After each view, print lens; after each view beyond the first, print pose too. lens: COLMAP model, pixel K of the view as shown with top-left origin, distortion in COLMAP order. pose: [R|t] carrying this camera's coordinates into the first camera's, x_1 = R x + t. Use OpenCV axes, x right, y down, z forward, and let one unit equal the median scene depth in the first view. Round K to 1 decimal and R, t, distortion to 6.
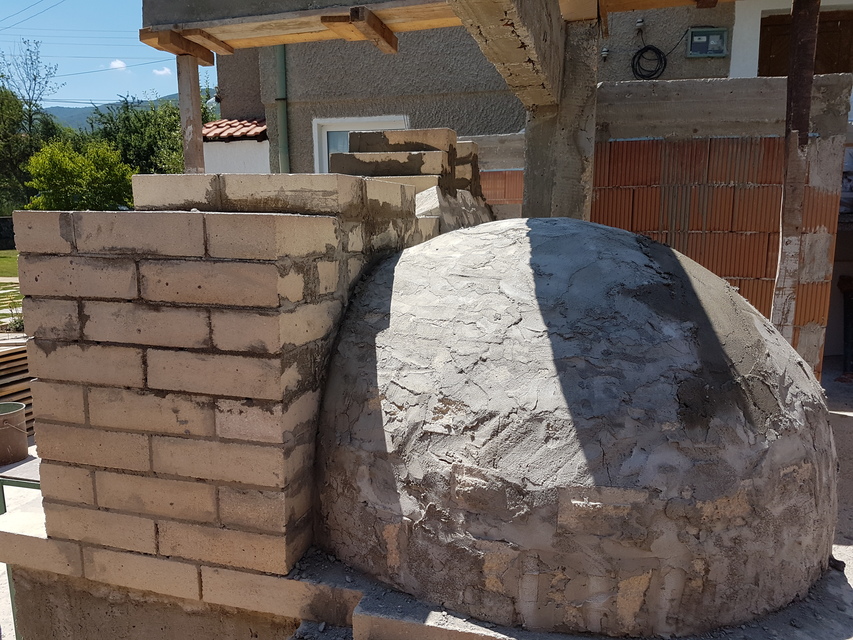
lens RADIAL K [[662.5, 0, 426.5], [0, 662.5, 320.5], [0, 0, 1]] dist [0.083061, -0.124021]
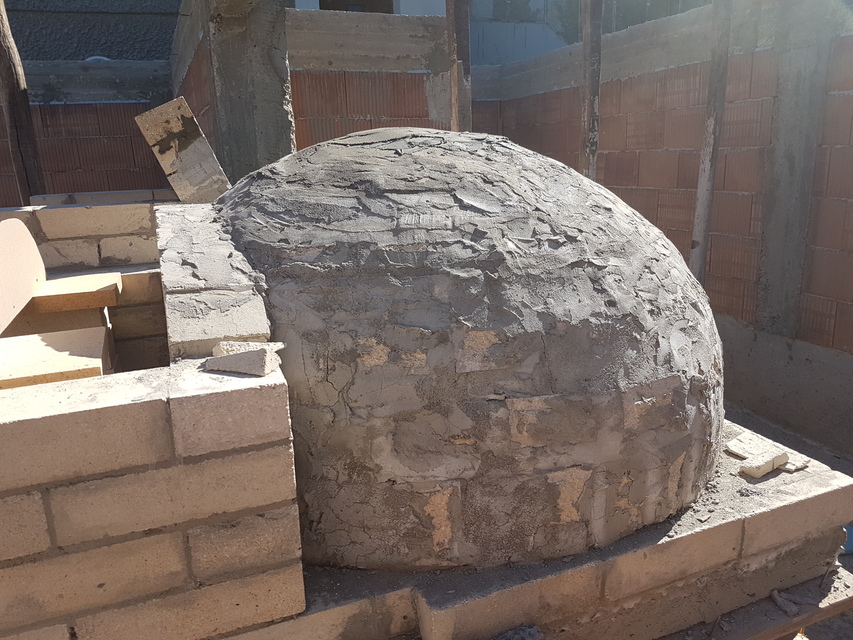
lens RADIAL K [[662.5, 0, 428.7], [0, 662.5, 315.6], [0, 0, 1]] dist [0.083061, -0.124021]
pose [[0.794910, -0.173613, 0.581358, -0.473487], [0.133571, 0.984753, 0.111443, -0.001938], [-0.591842, -0.010935, 0.805980, 0.332699]]
